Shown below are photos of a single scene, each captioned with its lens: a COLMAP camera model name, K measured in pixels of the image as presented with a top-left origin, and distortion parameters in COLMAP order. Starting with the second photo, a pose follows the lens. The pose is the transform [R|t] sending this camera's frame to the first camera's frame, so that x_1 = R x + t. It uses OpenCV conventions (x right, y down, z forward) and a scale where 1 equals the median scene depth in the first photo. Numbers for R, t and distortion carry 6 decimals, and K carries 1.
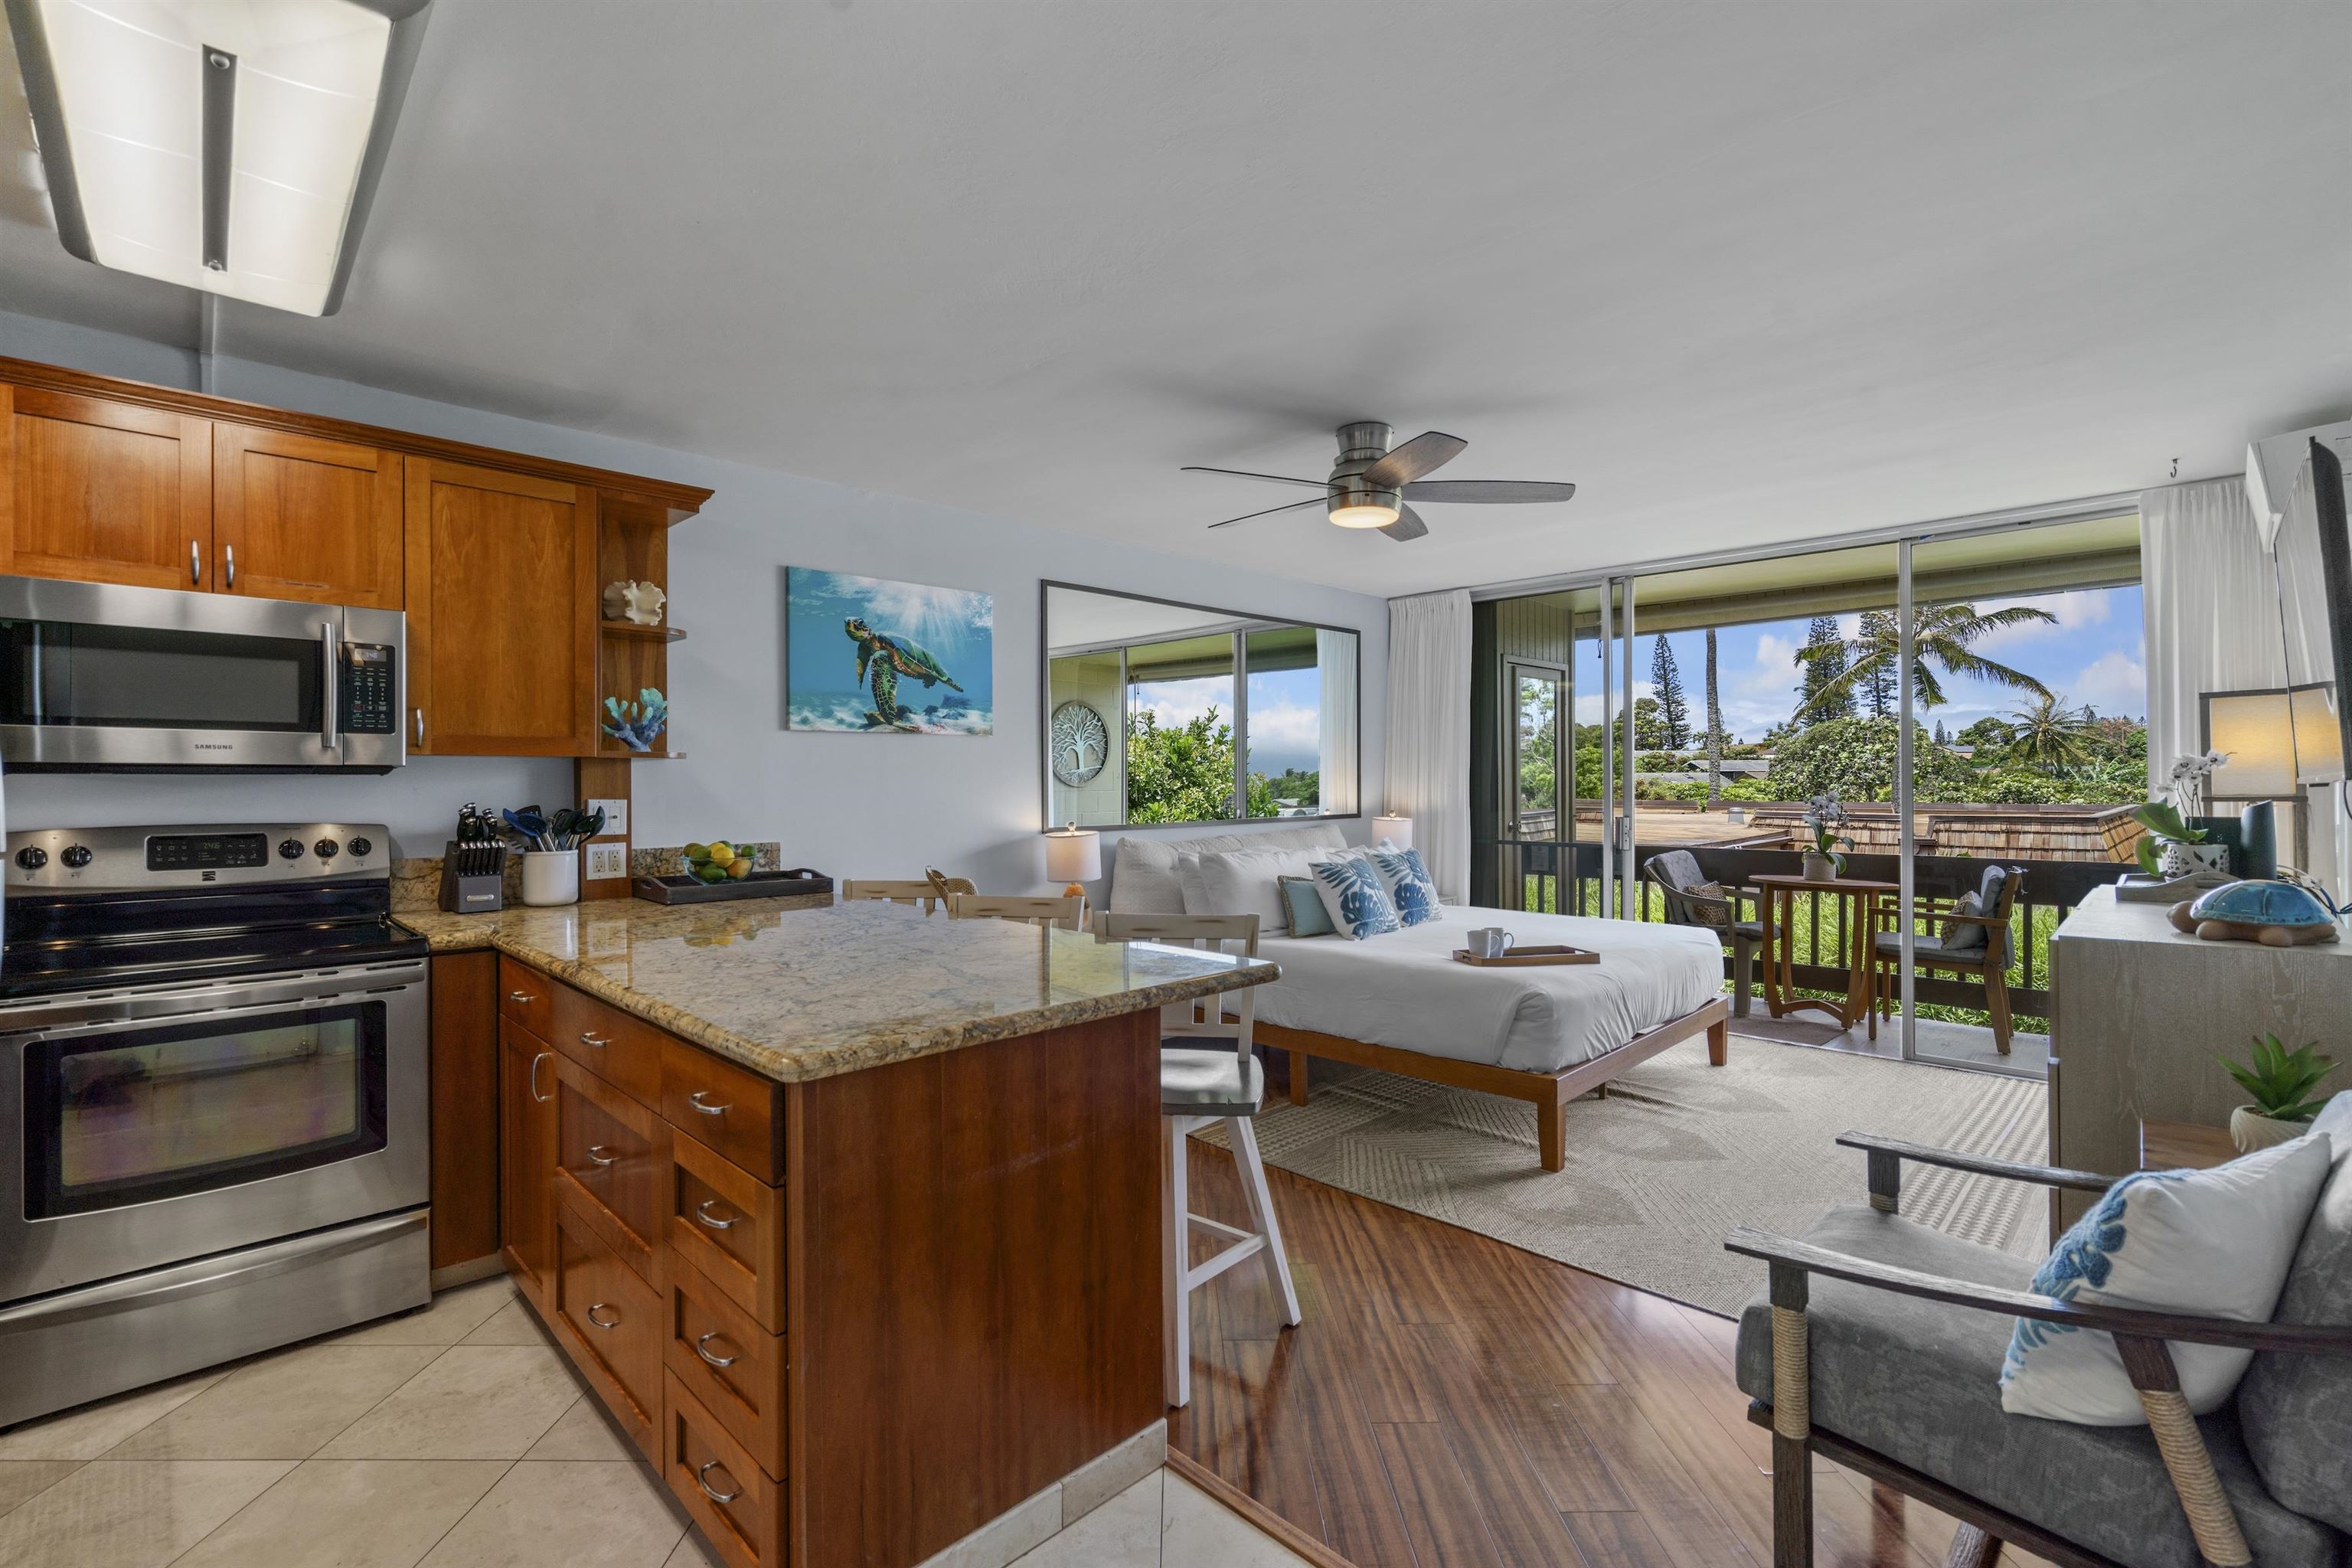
lens RADIAL K [[1058.1, 0, 1177.5], [0, 1058.1, 771.3], [0, 0, 1]] dist [-0.006817, 0.003923]
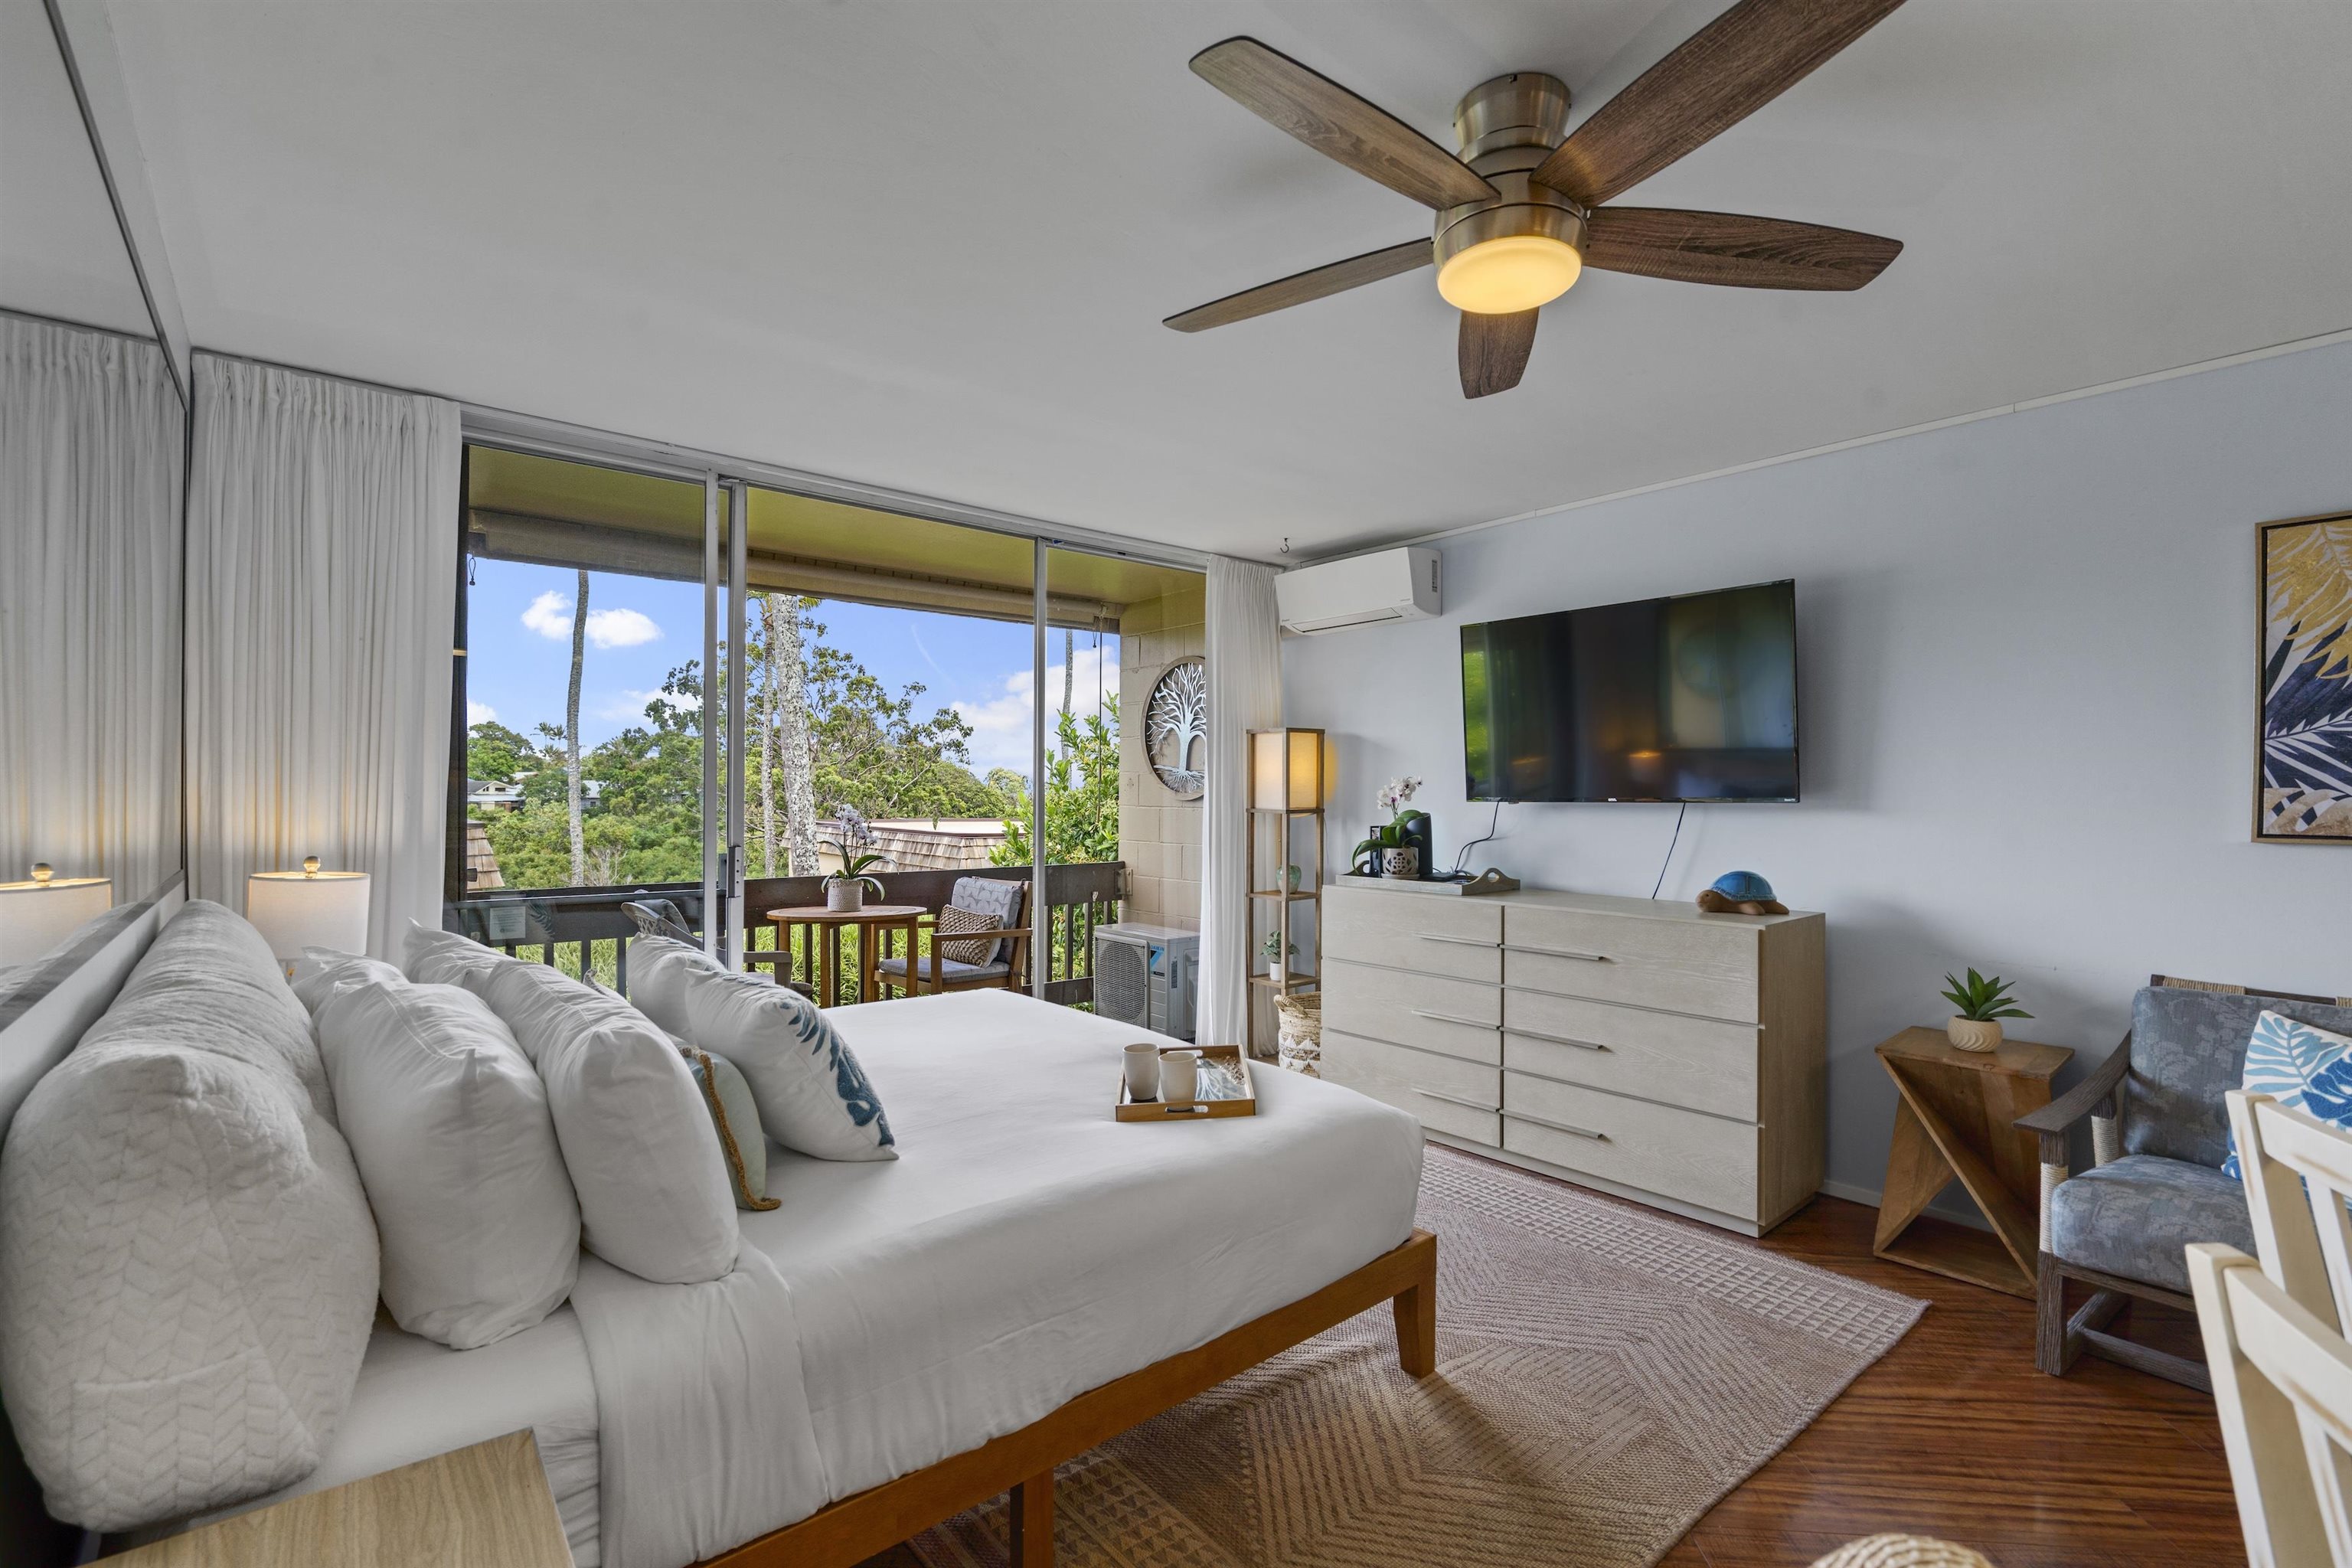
lens RADIAL K [[1058.1, 0, 1169.0], [0, 1058.1, 797.6], [0, 0, 1]] dist [-0.006817, 0.003923]
pose [[0.096808, -0.002642, 0.995300, -0.273315], [-0.019828, 0.999793, 0.004583, 0.006118], [-0.995106, -0.020178, 0.096735, 0.893314]]
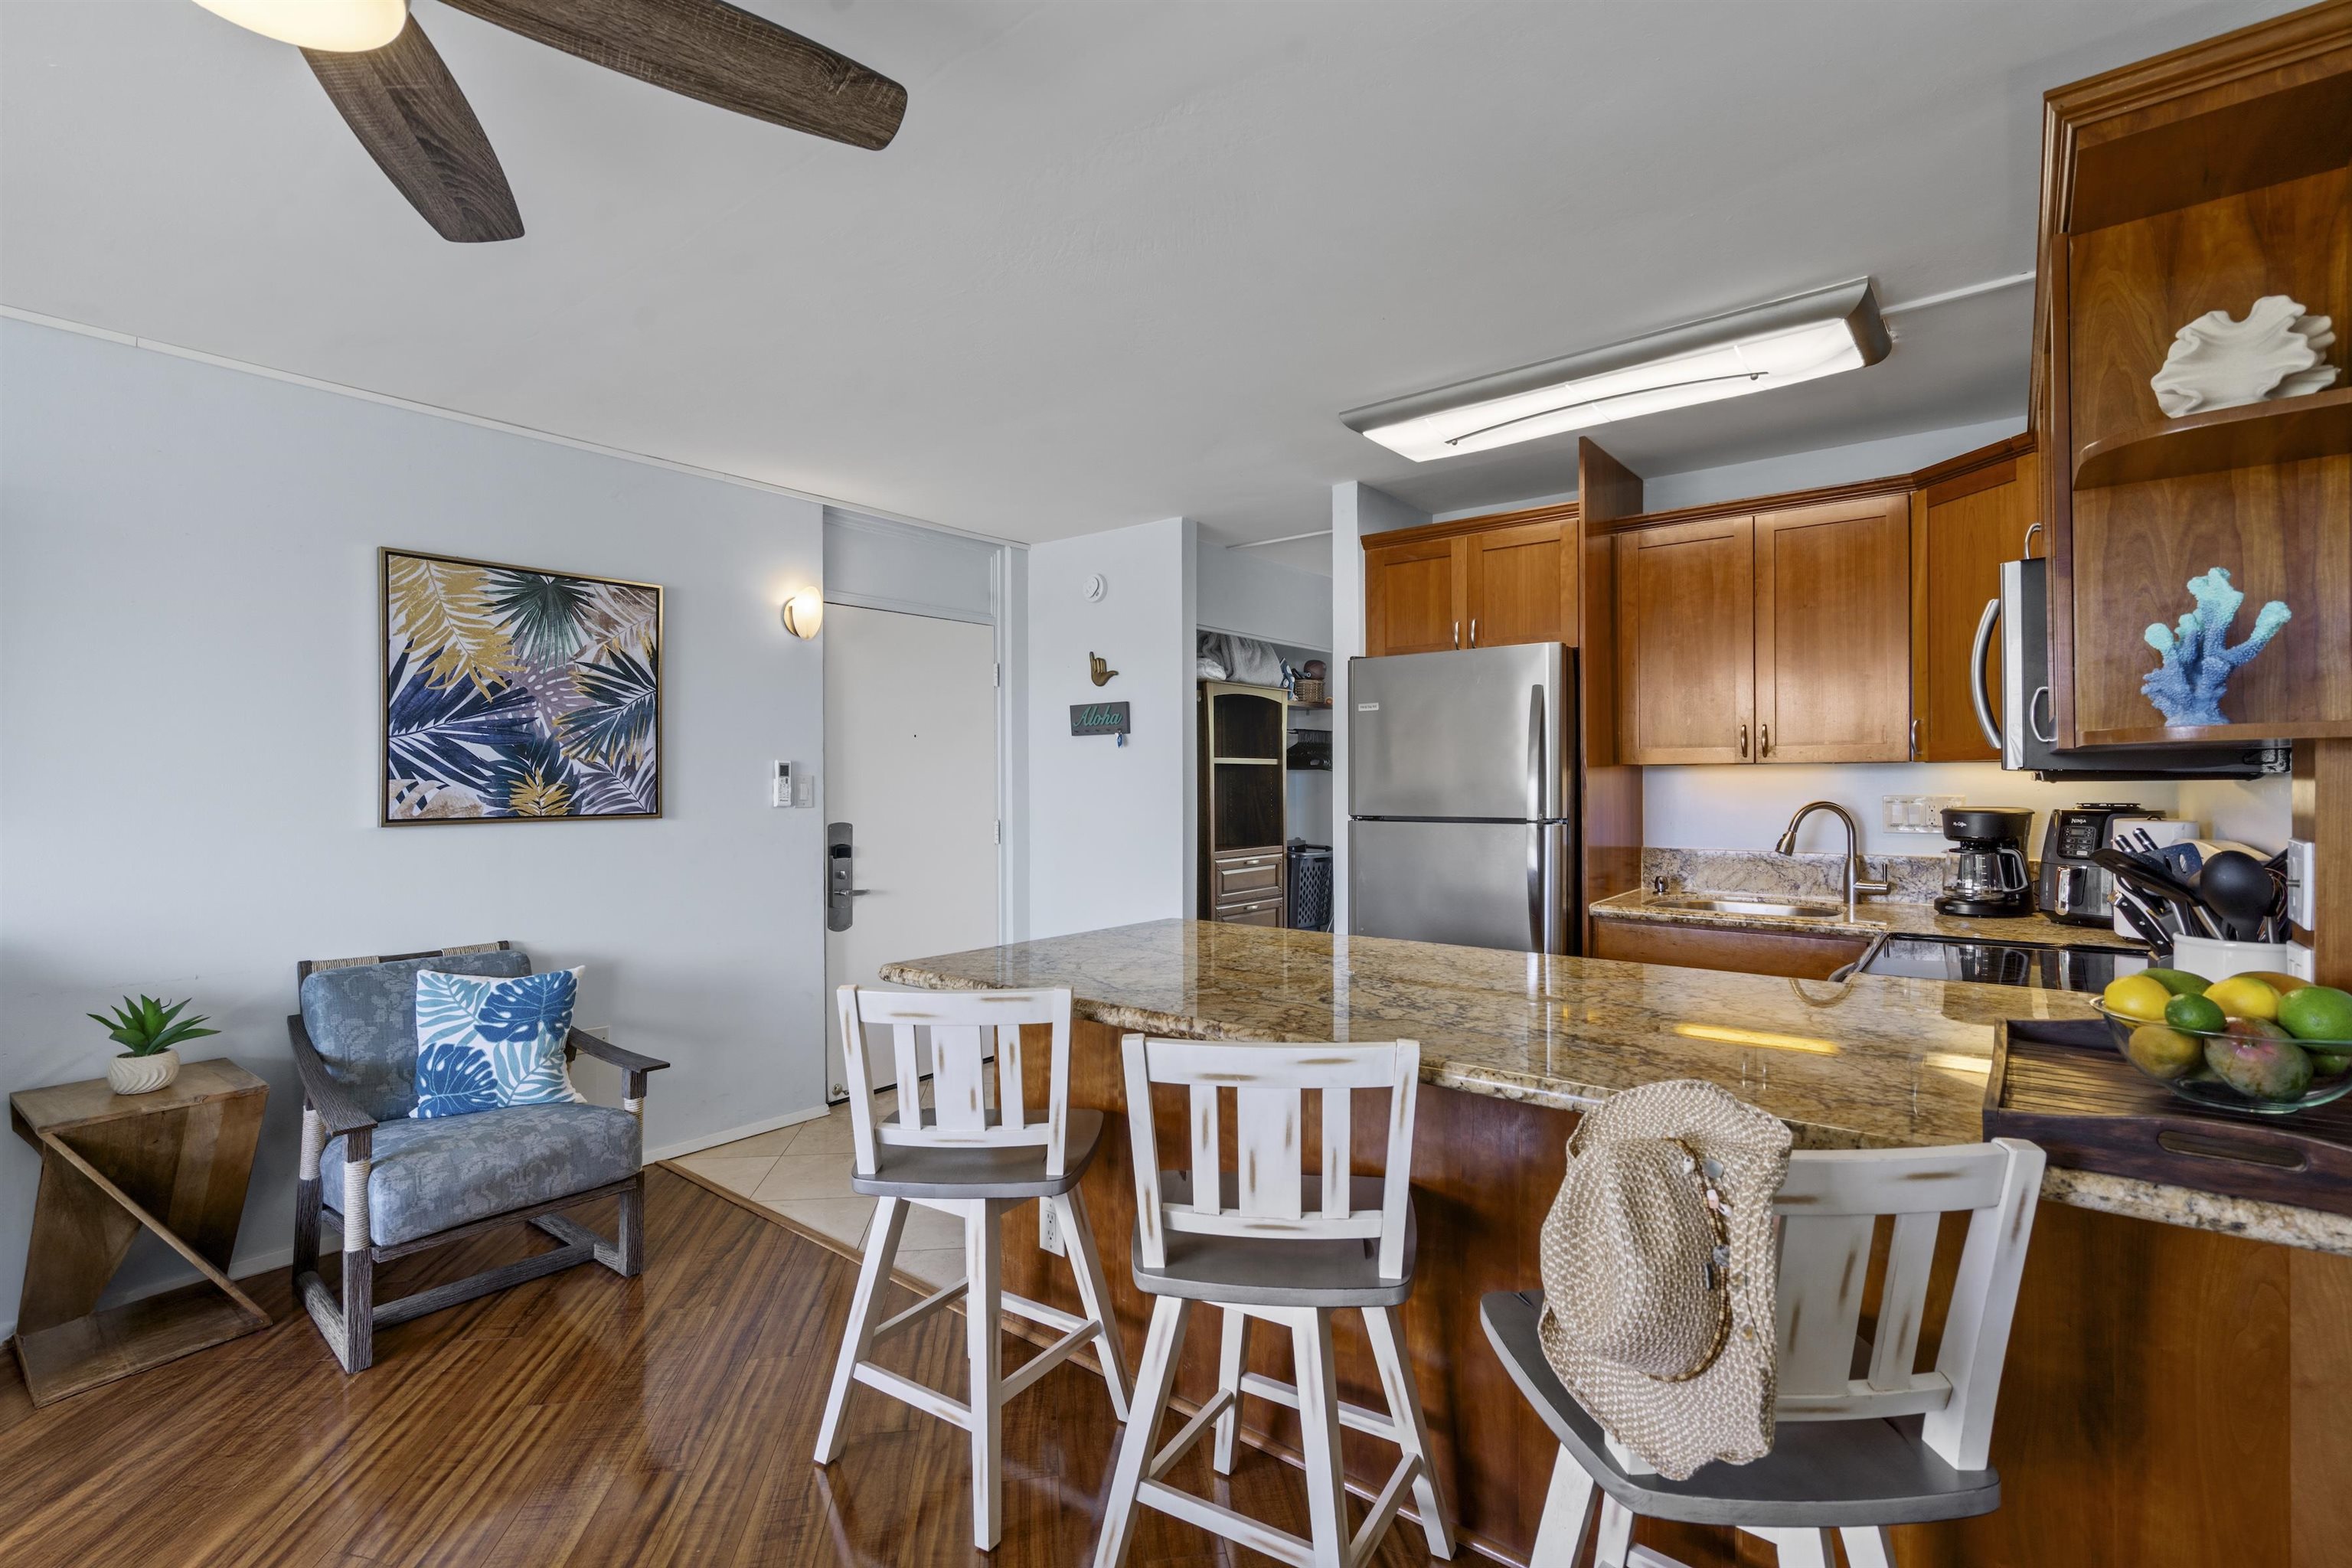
lens RADIAL K [[1058.1, 0, 1175.3], [0, 1058.1, 781.6], [0, 0, 1]] dist [-0.006817, 0.003923]
pose [[-0.992961, 0.007652, -0.118193, -0.038571], [0.008716, 0.999926, -0.008489, 0.002816], [0.118119, -0.009459, -0.992954, 1.079543]]
